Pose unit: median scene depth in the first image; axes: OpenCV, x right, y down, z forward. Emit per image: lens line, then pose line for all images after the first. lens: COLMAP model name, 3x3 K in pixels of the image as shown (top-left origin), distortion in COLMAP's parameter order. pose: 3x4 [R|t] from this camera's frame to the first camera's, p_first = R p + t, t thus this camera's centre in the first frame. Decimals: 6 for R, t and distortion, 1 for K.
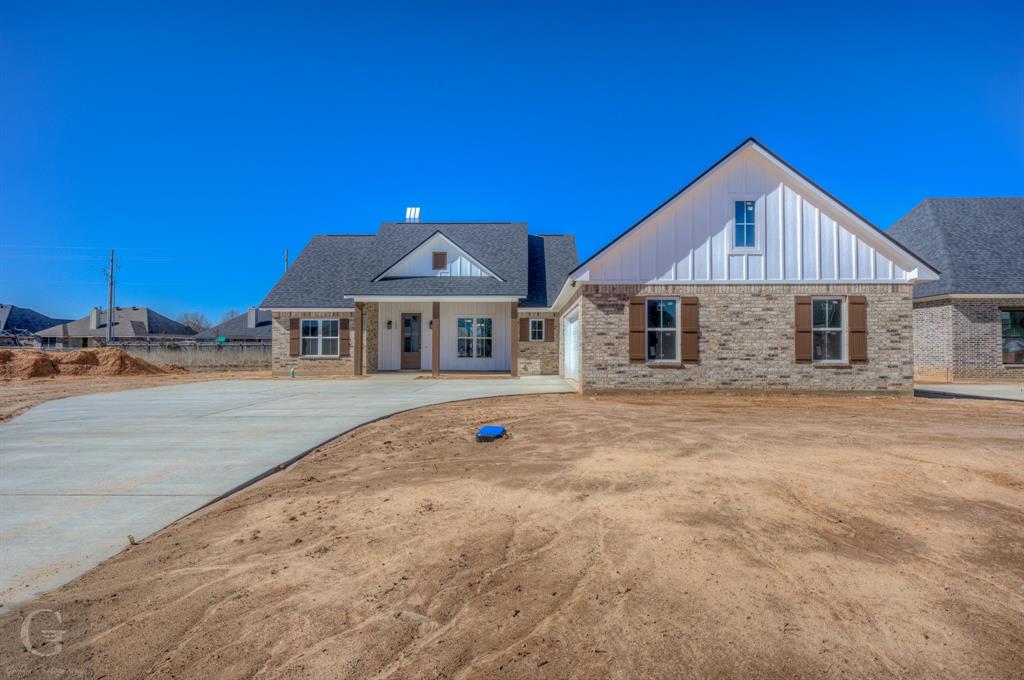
lens RADIAL K [[520.2, 0, 511.6], [0, 520.2, 335.4], [0, 0, 1]] dist [0.006015, -0.002178]
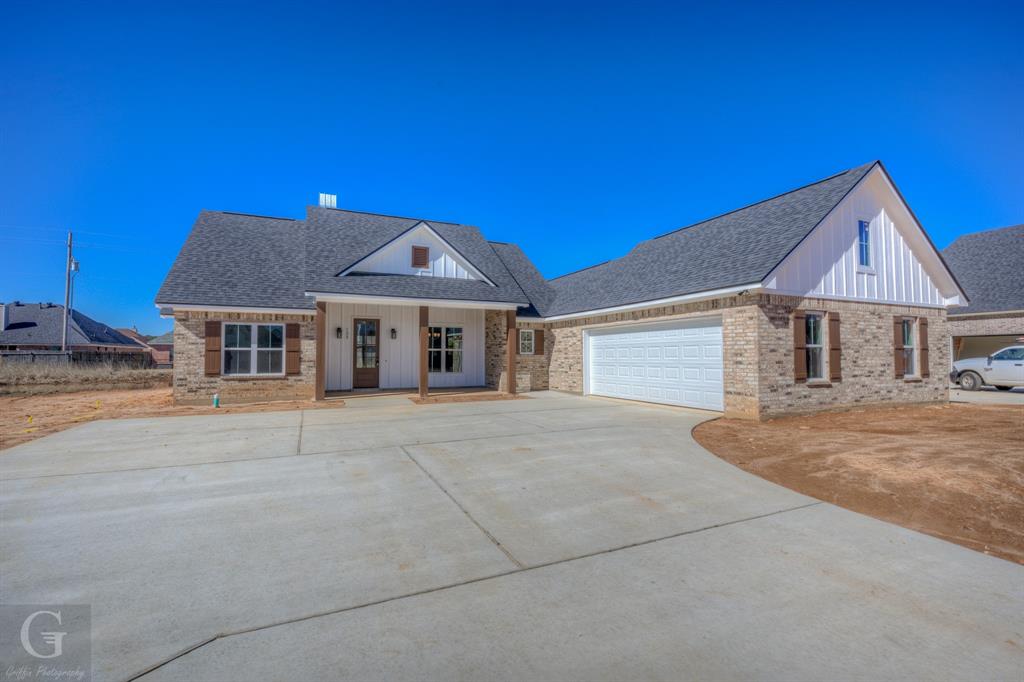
lens RADIAL K [[451.2, 0, 507.0], [0, 451.2, 337.8], [0, 0, 1]] dist [-0.011086, -0.004270]
pose [[0.902631, 0.014479, 0.430171, -0.324696], [-0.009150, 0.999854, -0.014454, -0.005437], [-0.430318, 0.009111, 0.902631, 0.296473]]
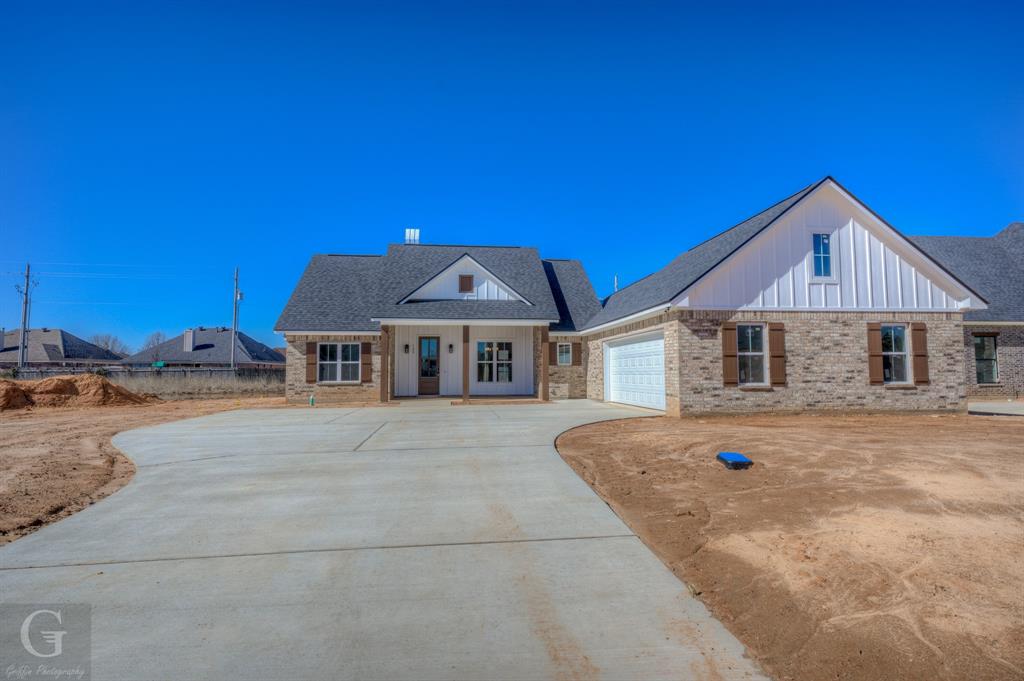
lens RADIAL K [[520.2, 0, 509.6], [0, 520.2, 336.9], [0, 0, 1]] dist [0.006015, -0.002178]
pose [[0.990443, 0.002259, 0.137902, -0.194627], [0.003370, 0.999171, -0.040573, -0.002690], [-0.137879, 0.040650, 0.989615, 0.019756]]
